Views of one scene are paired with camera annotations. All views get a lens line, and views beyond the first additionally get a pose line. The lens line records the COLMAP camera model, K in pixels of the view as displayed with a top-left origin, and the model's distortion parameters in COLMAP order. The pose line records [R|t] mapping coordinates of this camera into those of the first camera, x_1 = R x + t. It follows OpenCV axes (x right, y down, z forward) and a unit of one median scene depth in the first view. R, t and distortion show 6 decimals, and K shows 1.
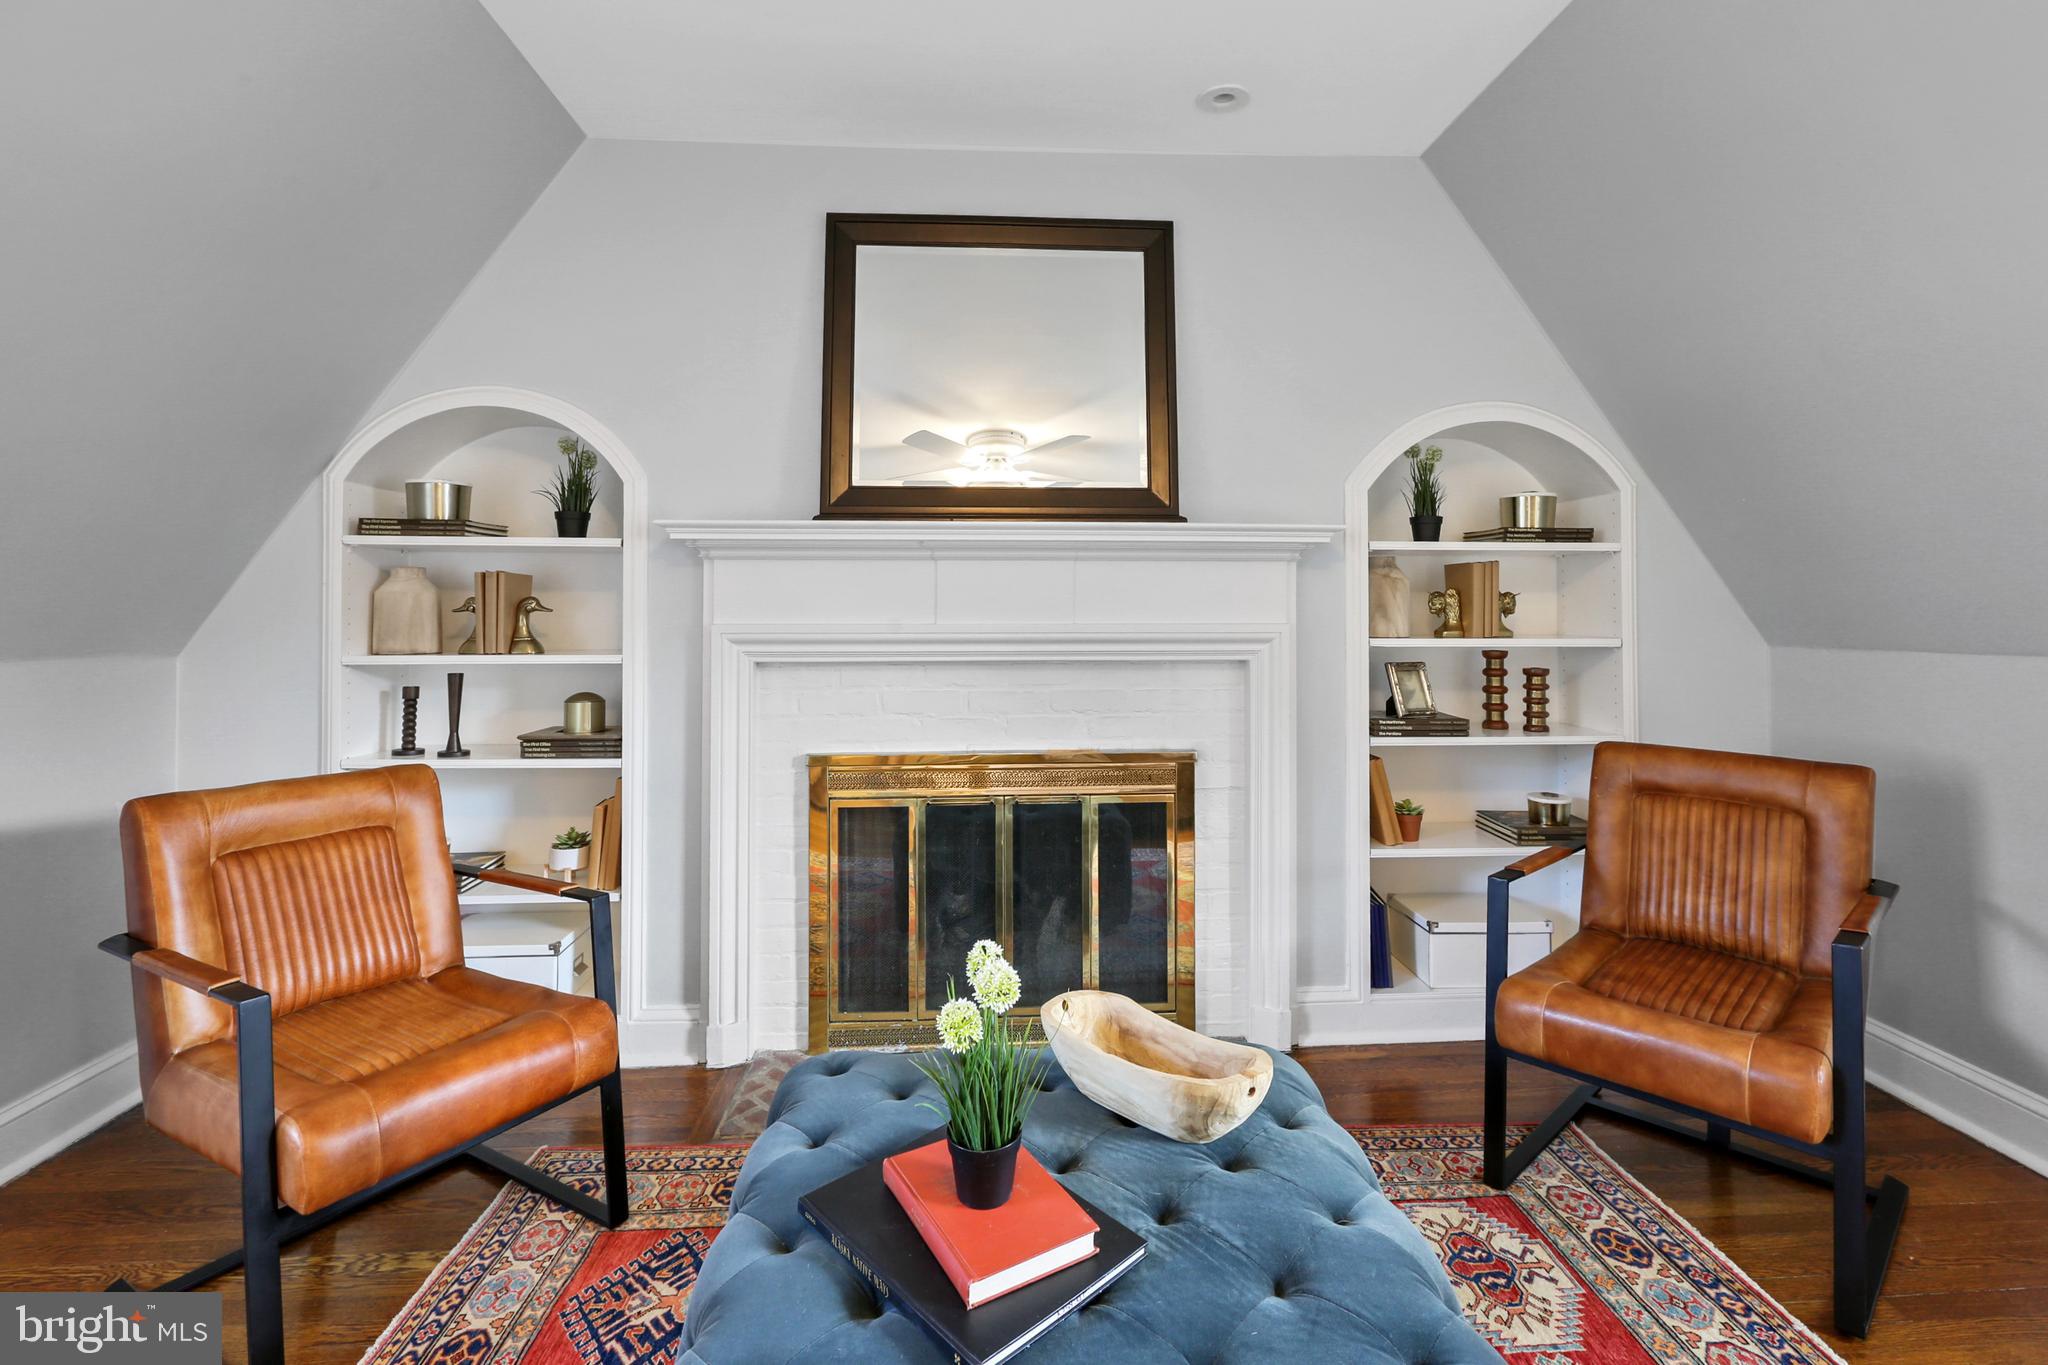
lens RADIAL K [[946.9, 0, 1042.0], [0, 946.9, 586.5], [0, 0, 1]] dist [-0.005424, 0.001009]
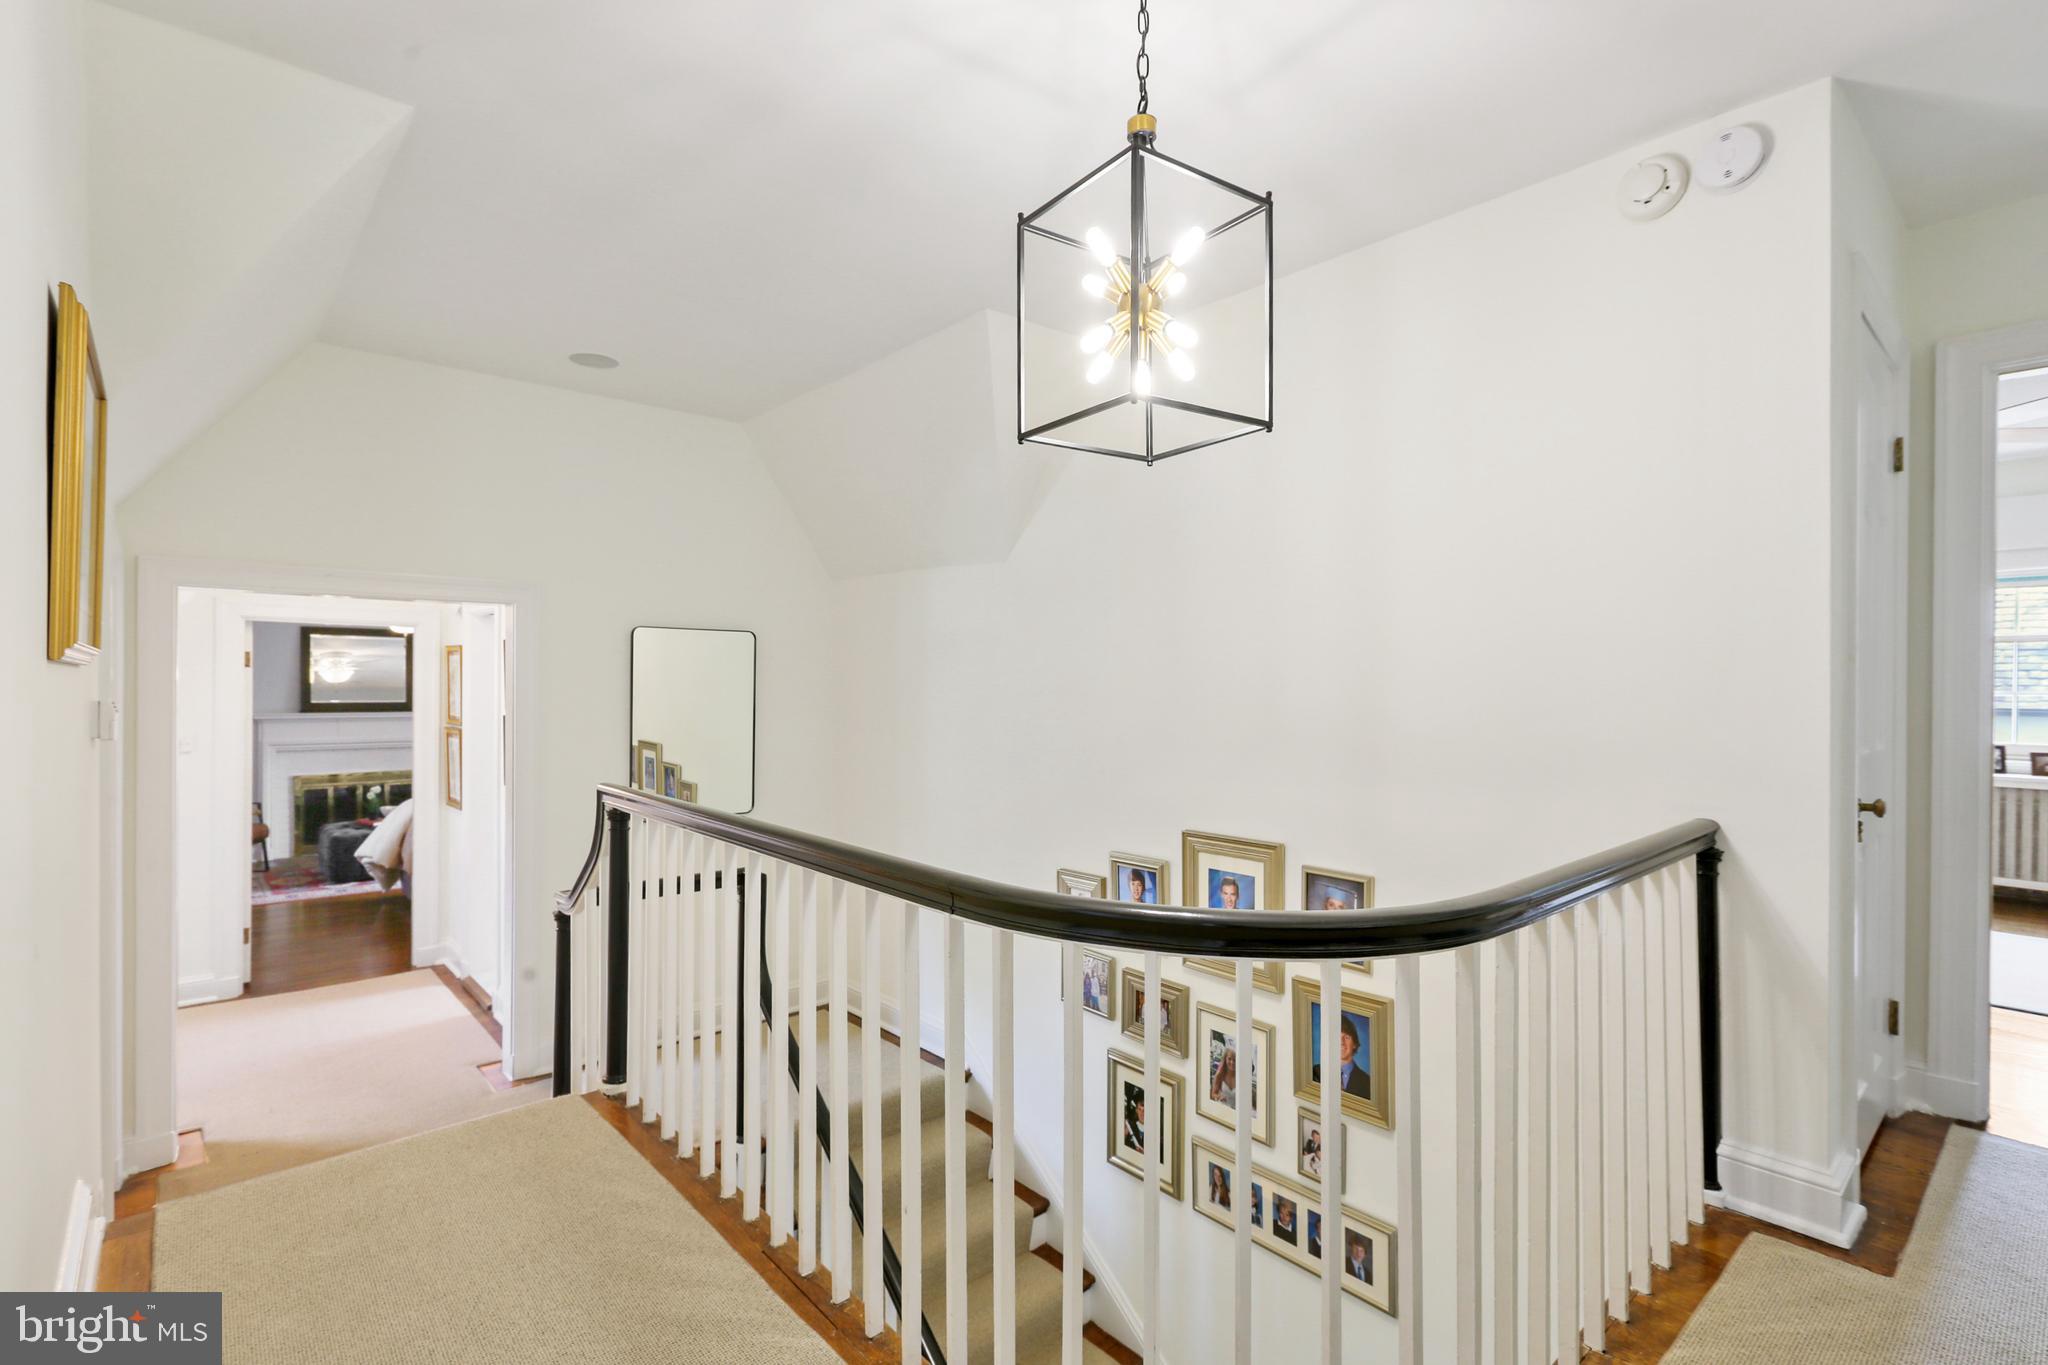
lens RADIAL K [[946.9, 0, 1038.6], [0, 946.9, 667.0], [0, 0, 1]] dist [-0.005424, 0.001009]
pose [[0.777256, 0.008351, 0.629128, -0.306433], [-0.011987, 0.999927, 0.001538, -0.279969], [-0.629070, -0.008737, 0.777300, -3.595850]]
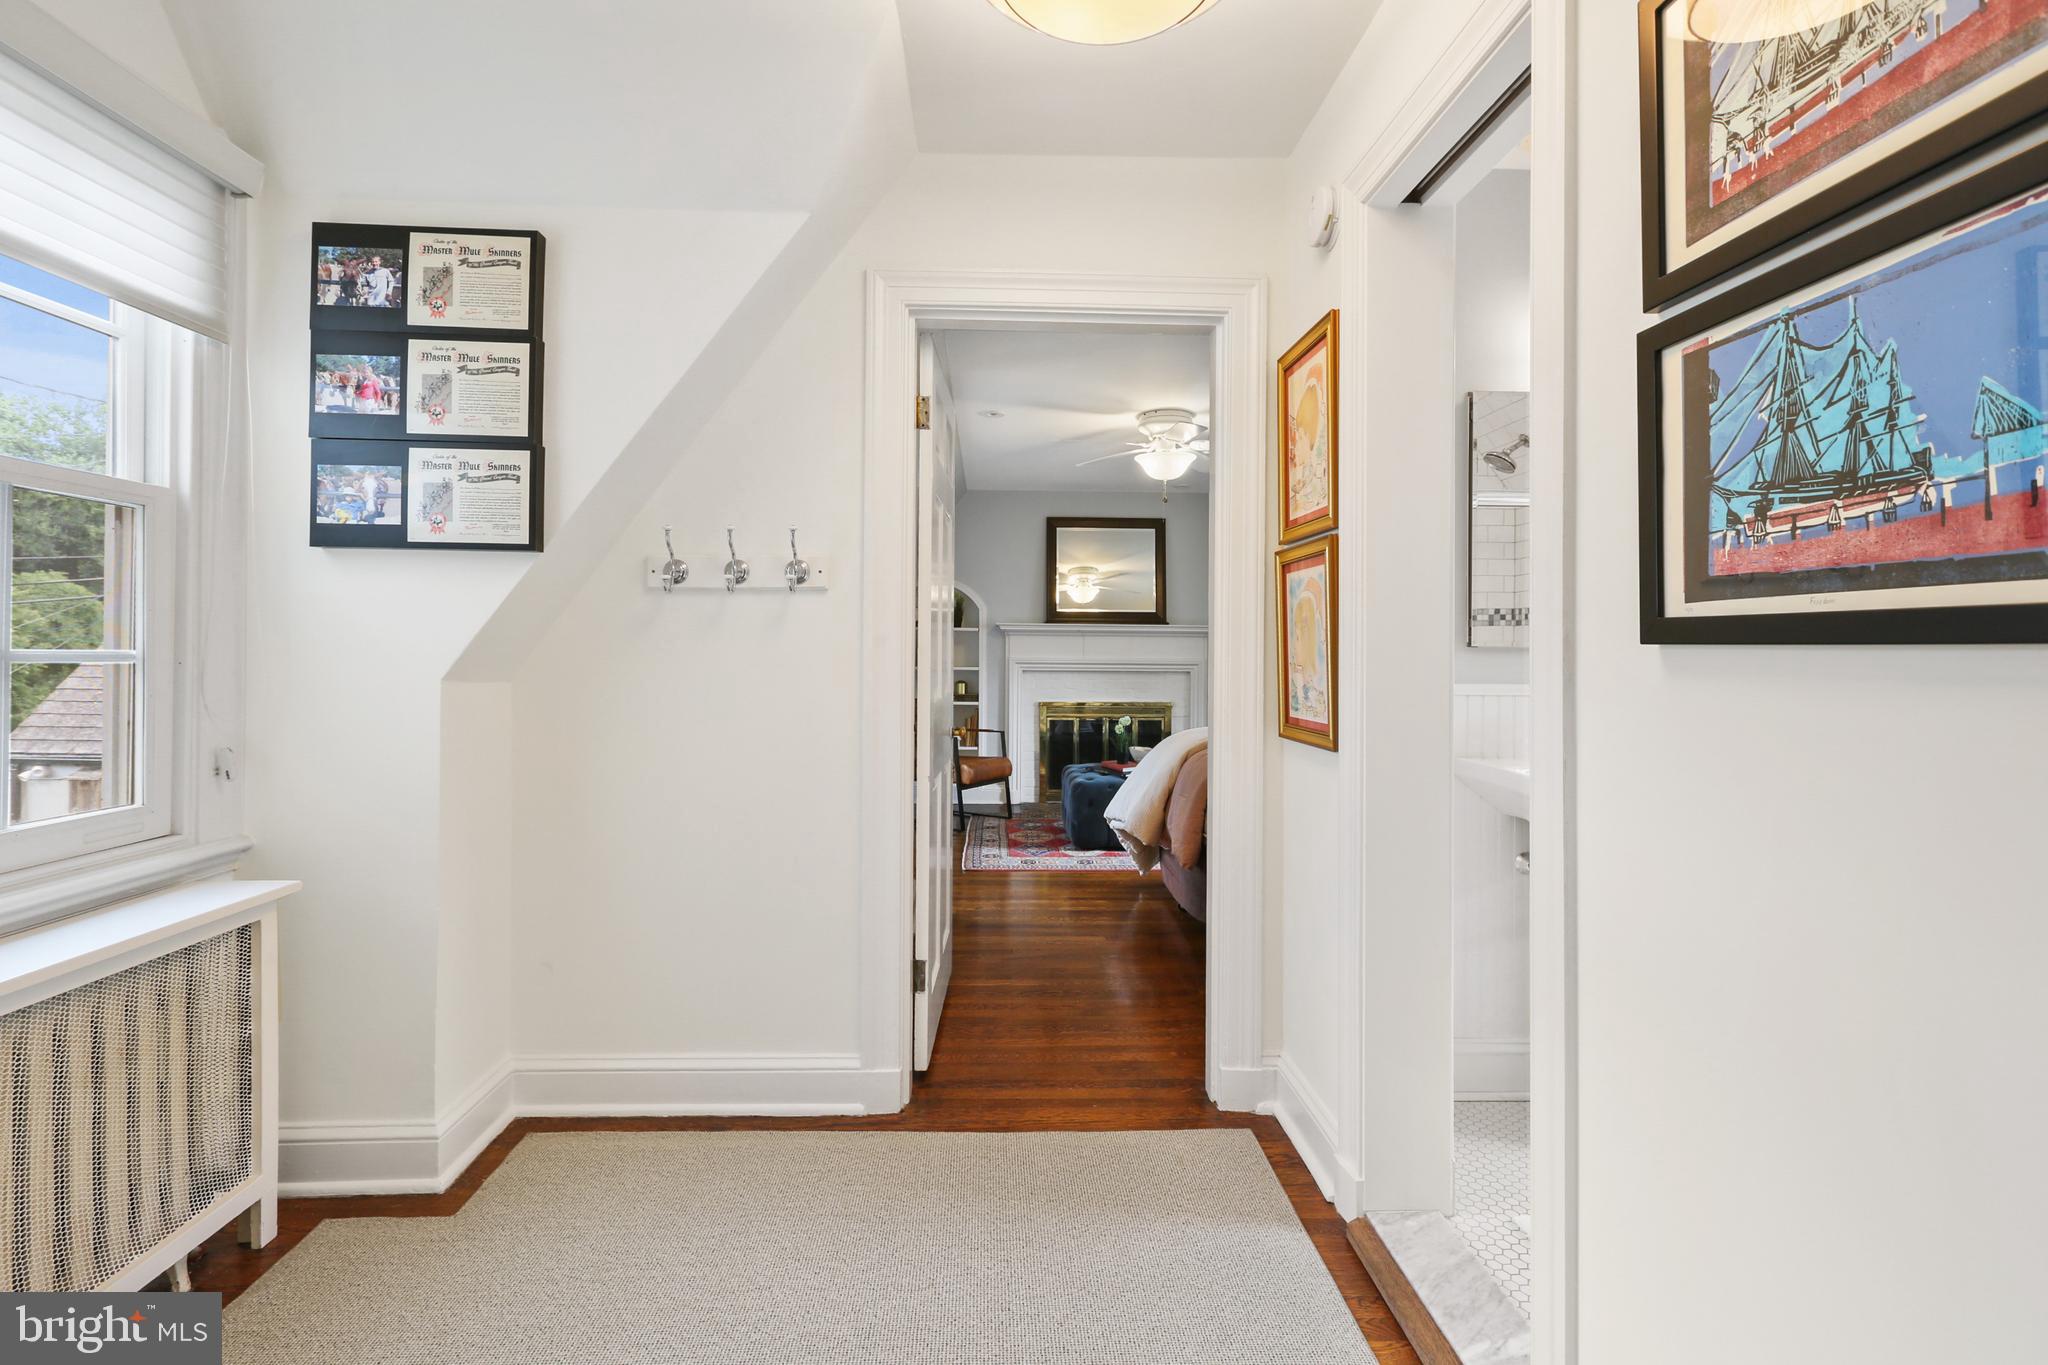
lens RADIAL K [[946.9, 0, 1031.1], [0, 946.9, 642.6], [0, 0, 1]] dist [-0.005424, 0.001009]
pose [[0.999788, 0.007790, -0.019081, -0.216264], [-0.007604, 0.999923, 0.009789, -0.034470], [0.019156, -0.009642, 0.999770, -1.920951]]
